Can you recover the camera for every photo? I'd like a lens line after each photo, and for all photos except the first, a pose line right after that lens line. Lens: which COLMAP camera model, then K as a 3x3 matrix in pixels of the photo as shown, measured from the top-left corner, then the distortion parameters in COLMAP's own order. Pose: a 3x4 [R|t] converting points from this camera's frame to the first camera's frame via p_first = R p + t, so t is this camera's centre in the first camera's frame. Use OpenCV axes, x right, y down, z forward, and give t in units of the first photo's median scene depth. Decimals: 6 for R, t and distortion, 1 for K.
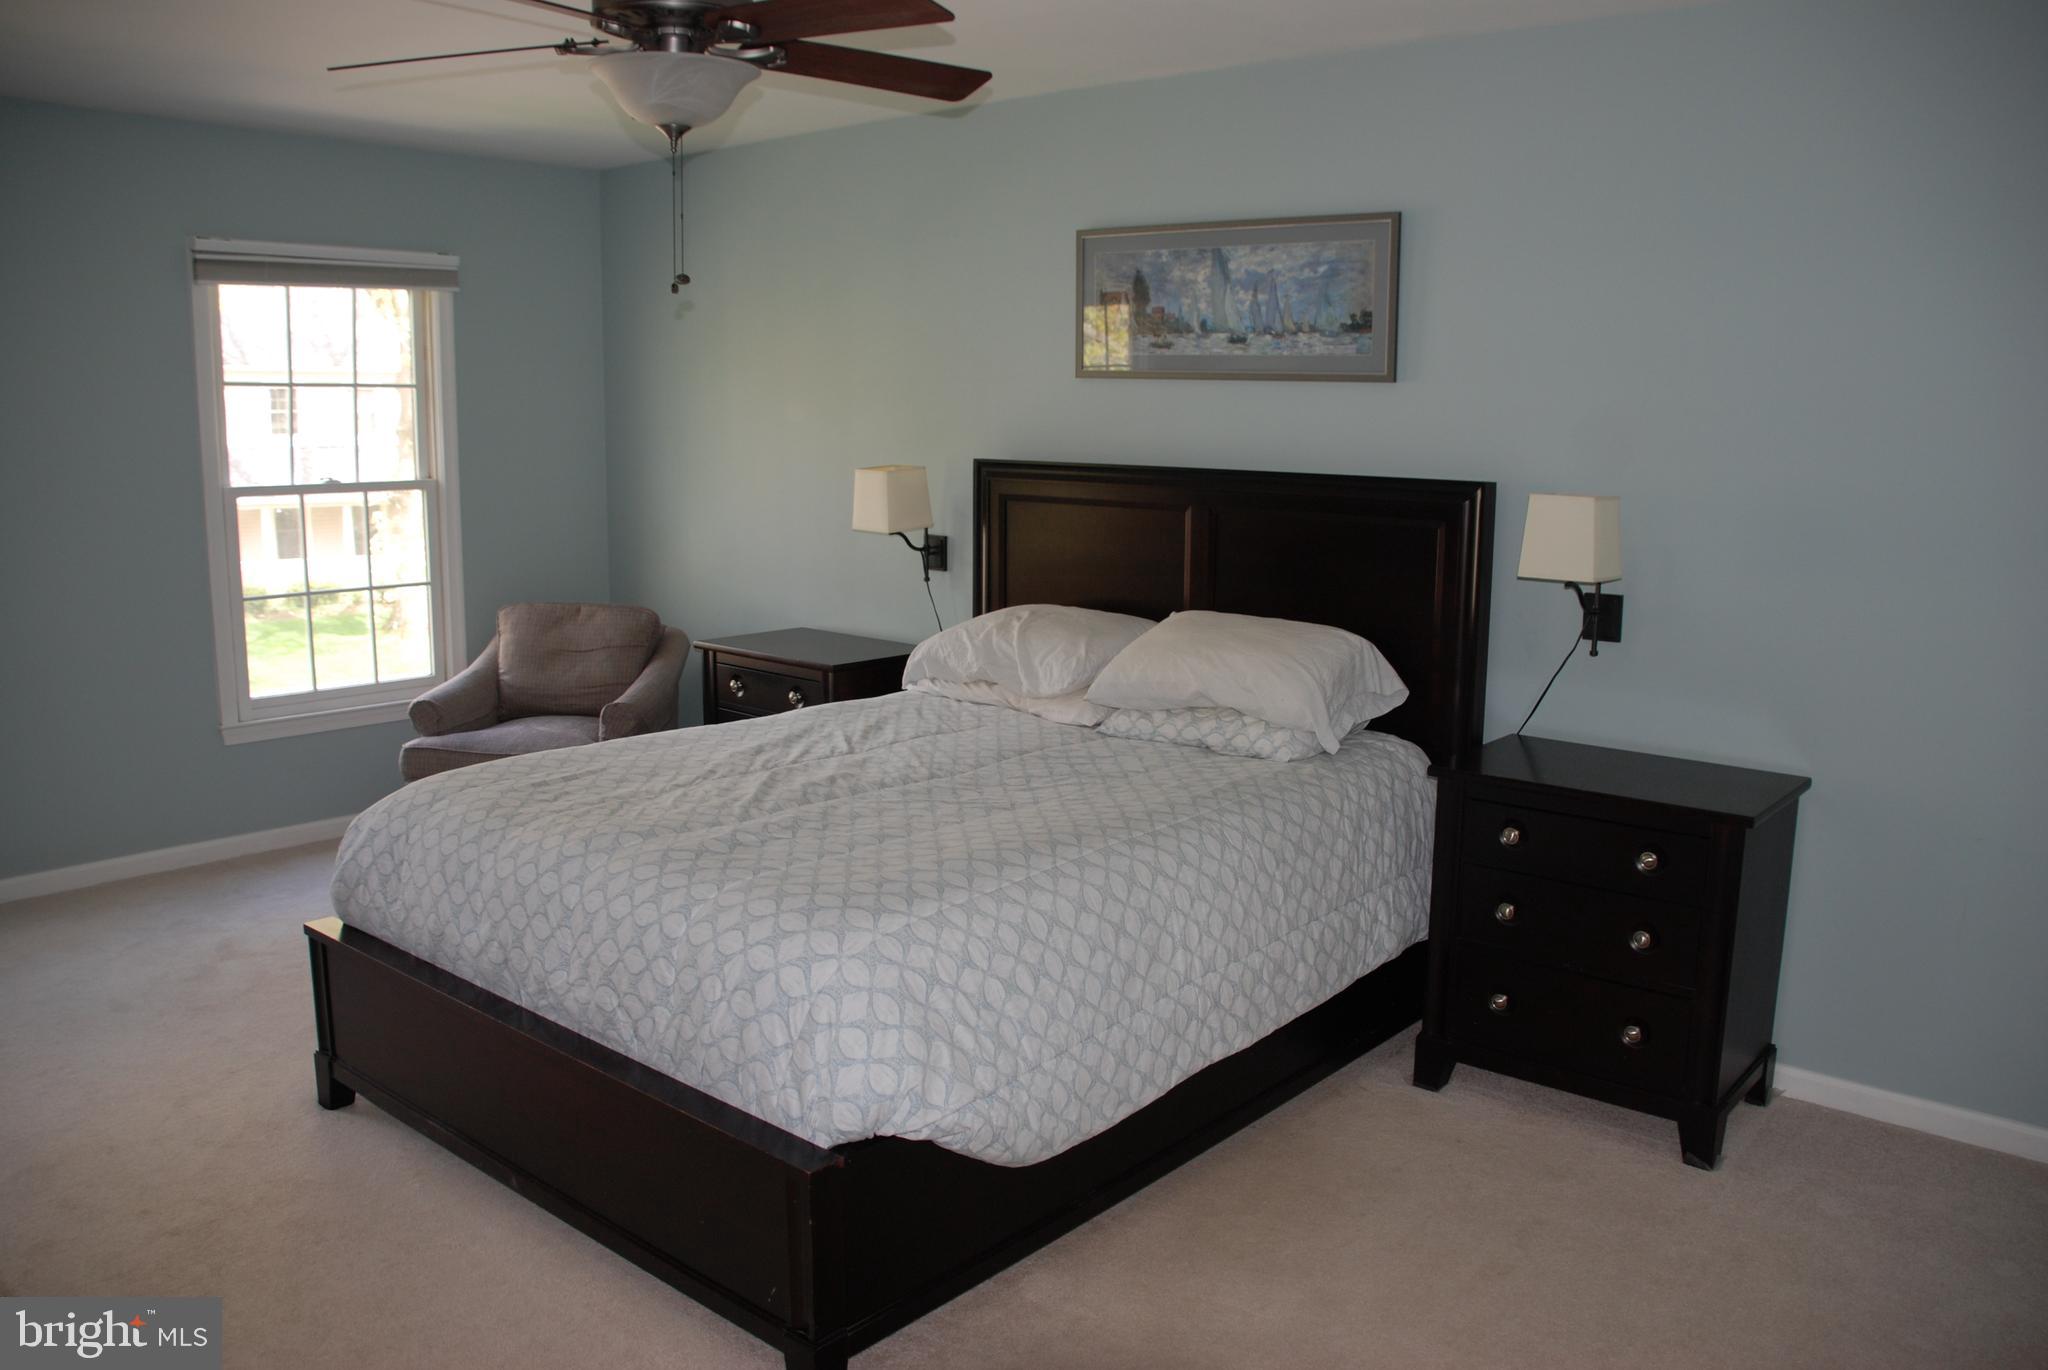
lens RADIAL K [[1590.4, 0, 1024.0], [0, 1590.4, 685.0], [0, 0, 1]] dist [-0.139607, 0.081212]
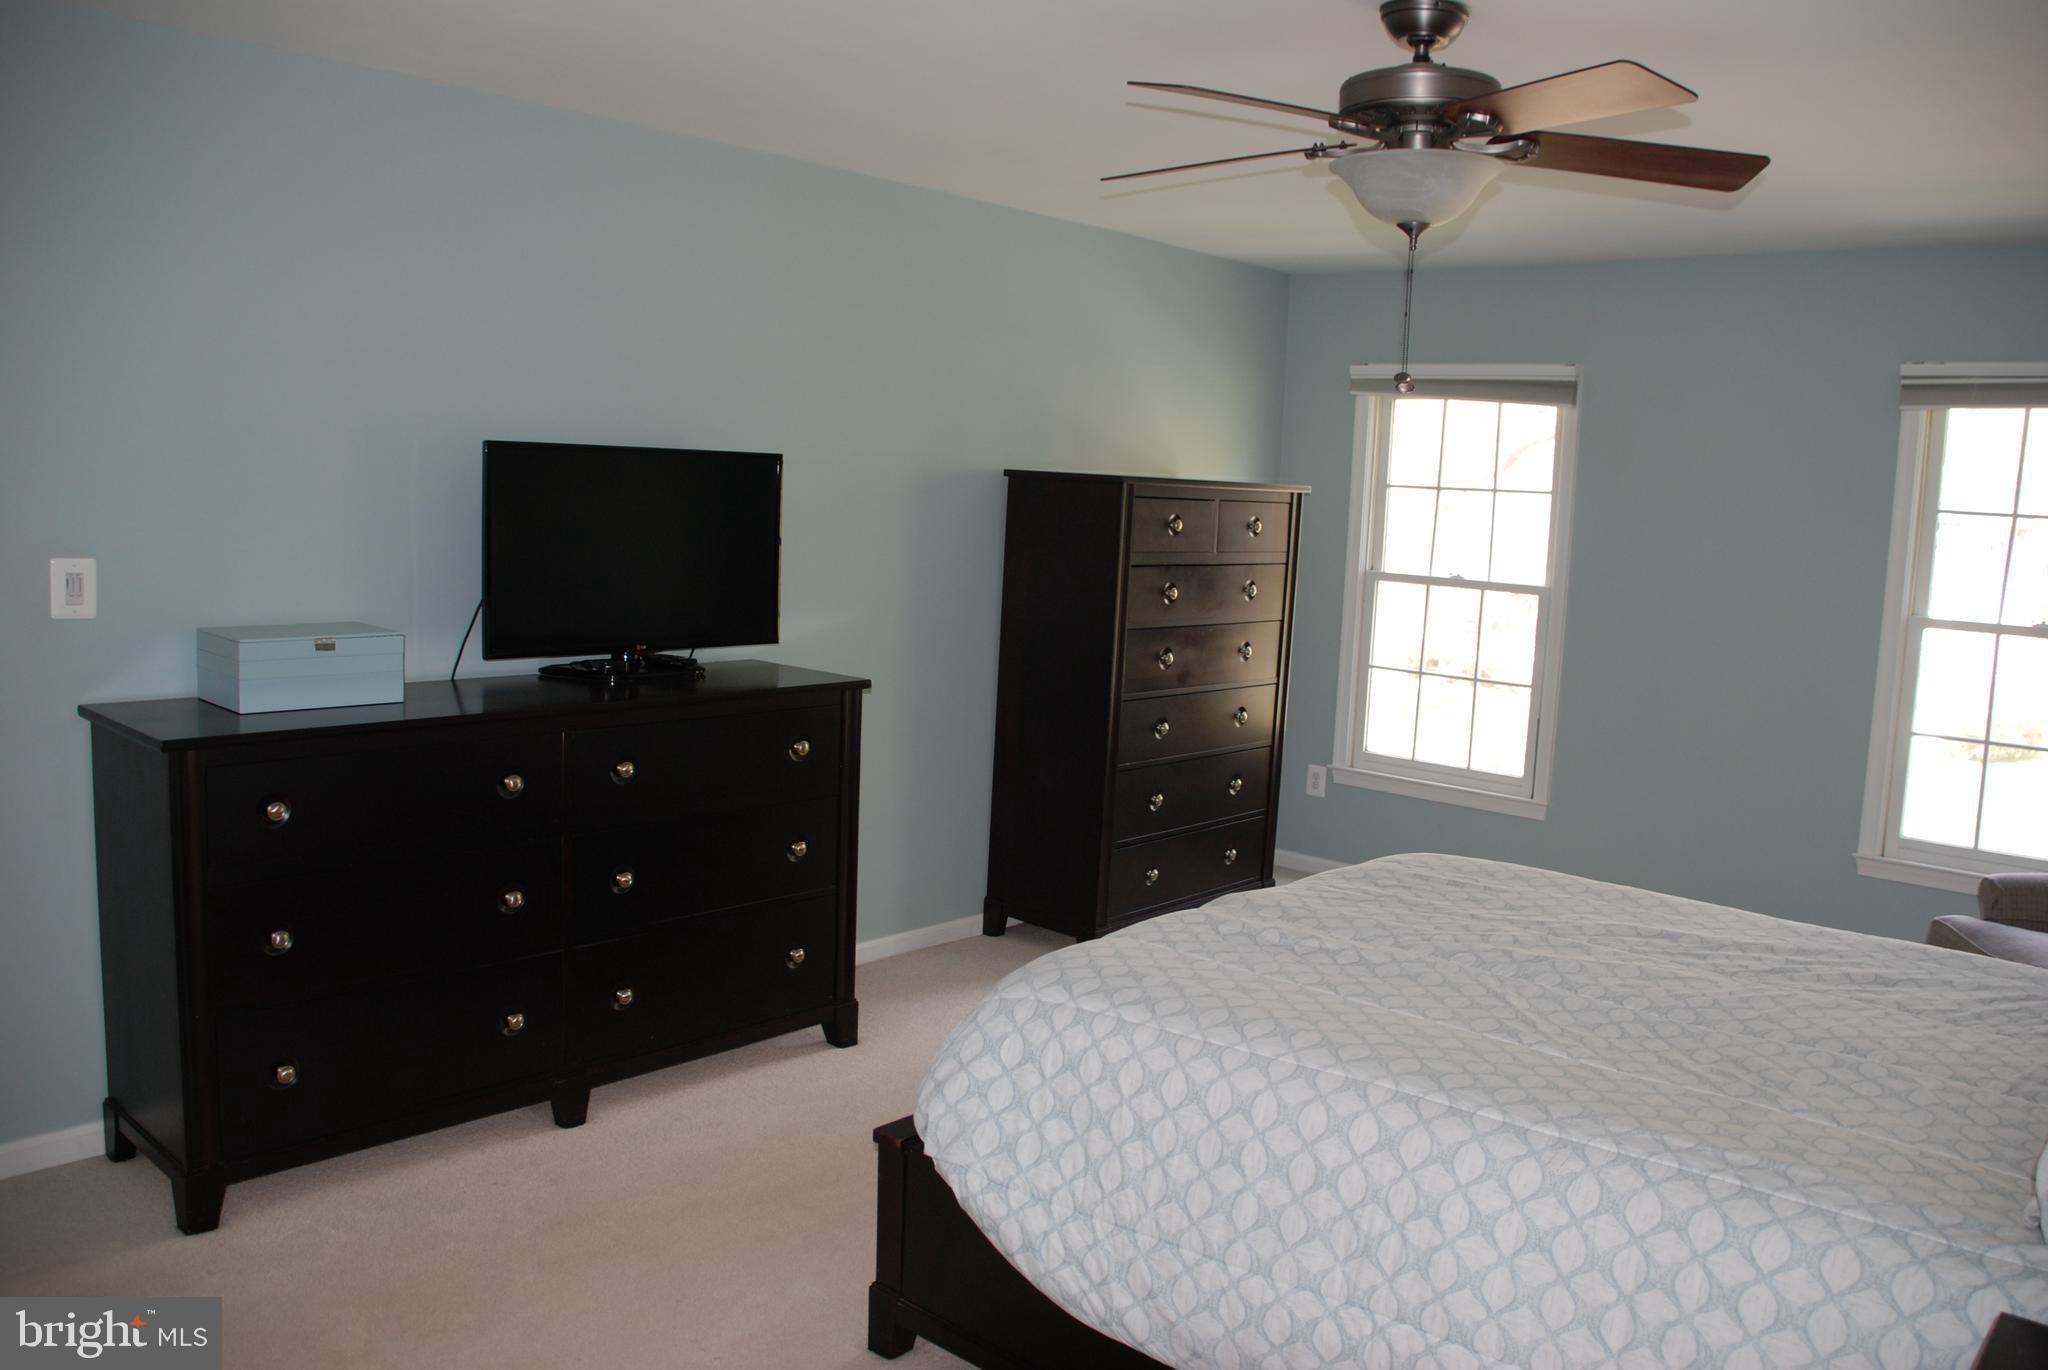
lens RADIAL K [[1590.4, 0, 1024.0], [0, 1590.4, 685.0], [0, 0, 1]] dist [-0.139607, 0.081212]
pose [[0.089072, 0.121715, -0.988560, 0.635322], [-0.216861, 0.971065, 0.100021, -0.101661], [0.972130, 0.205471, 0.112890, 0.591843]]
